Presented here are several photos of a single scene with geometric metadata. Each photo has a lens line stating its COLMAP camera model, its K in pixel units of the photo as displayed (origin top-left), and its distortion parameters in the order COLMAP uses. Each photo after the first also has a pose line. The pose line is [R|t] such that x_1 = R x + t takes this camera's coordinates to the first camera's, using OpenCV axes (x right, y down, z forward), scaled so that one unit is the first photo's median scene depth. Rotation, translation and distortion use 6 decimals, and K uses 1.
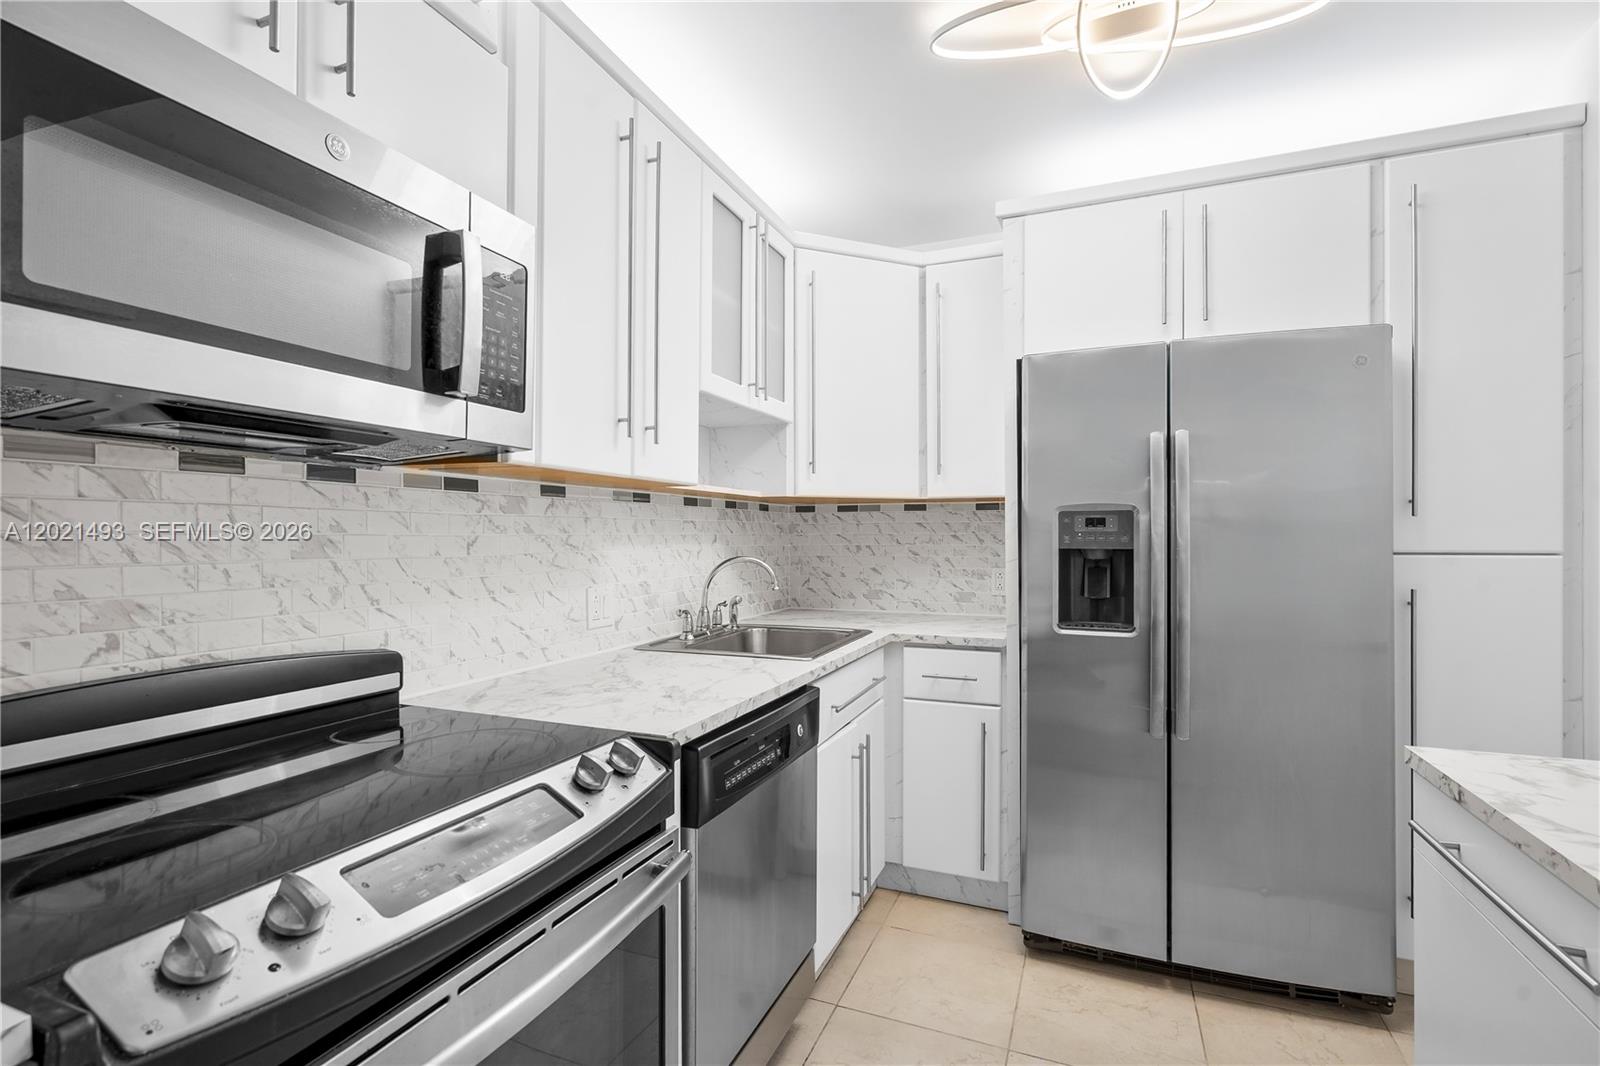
lens RADIAL K [[747.6, 0, 800.0], [0, 747.6, 533.0], [0, 0, 1]] dist [-0.003354, 0.001364]
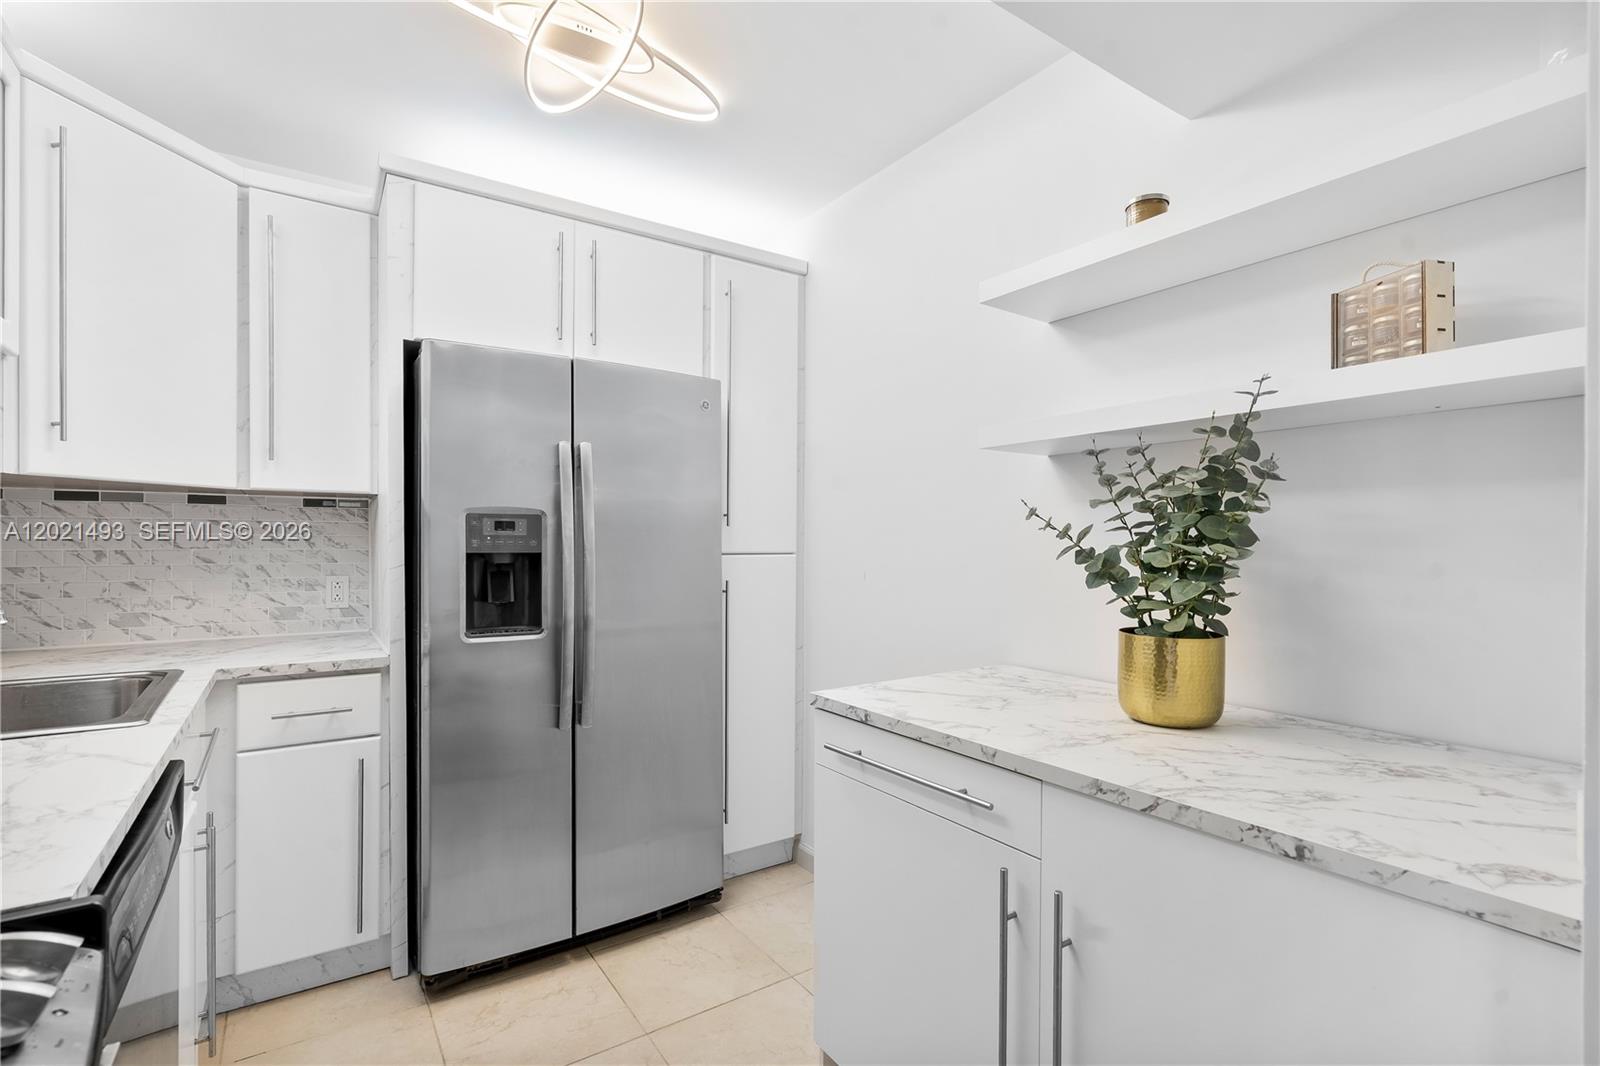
lens RADIAL K [[736.8, 0, 795.6], [0, 736.8, 540.6], [0, 0, 1]] dist [-0.004641, 0.004577]
pose [[0.555777, 0.003351, 0.831325, -0.197288], [-0.010475, 0.999941, 0.002972, -0.001640], [-0.831266, -0.010360, 0.555779, 0.142511]]
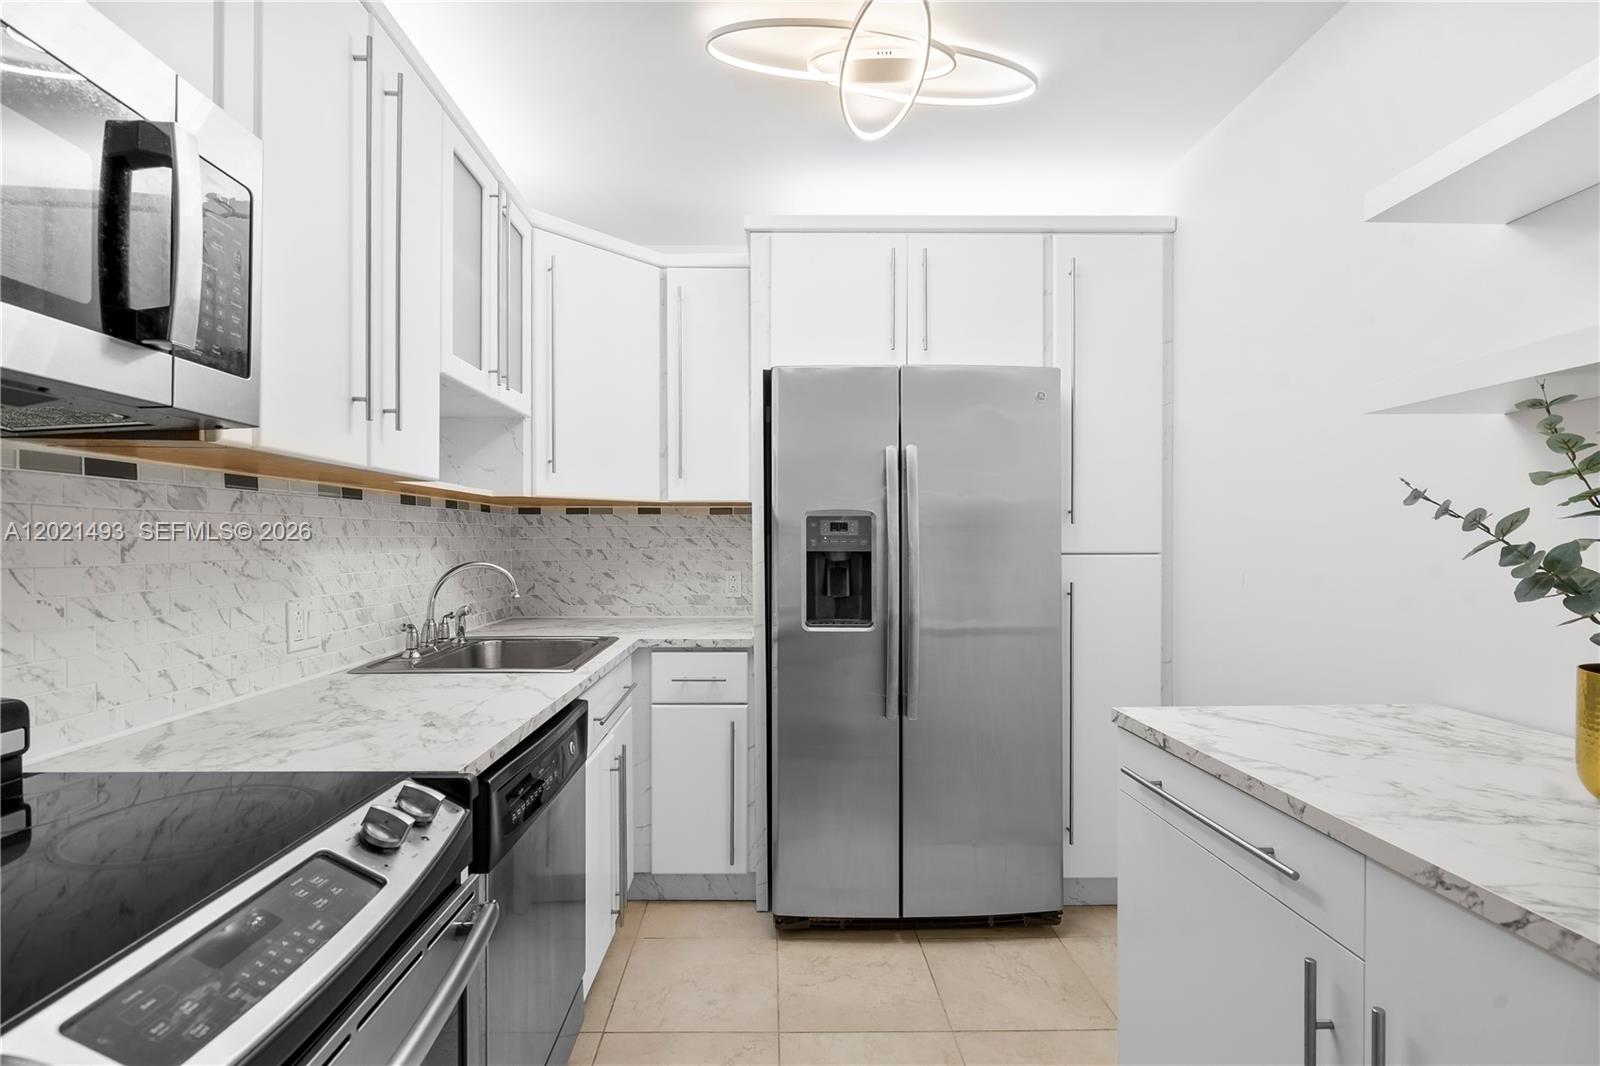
lens RADIAL K [[737.9, 0, 782.3], [0, 737.9, 543.3], [0, 0, 1]] dist [-0.004902, 0.004562]
pose [[0.920657, -0.000604, 0.390372, -0.097328], [-0.002304, 0.999973, 0.006981, 0.002279], [-0.390365, -0.007326, 0.920631, 0.046903]]
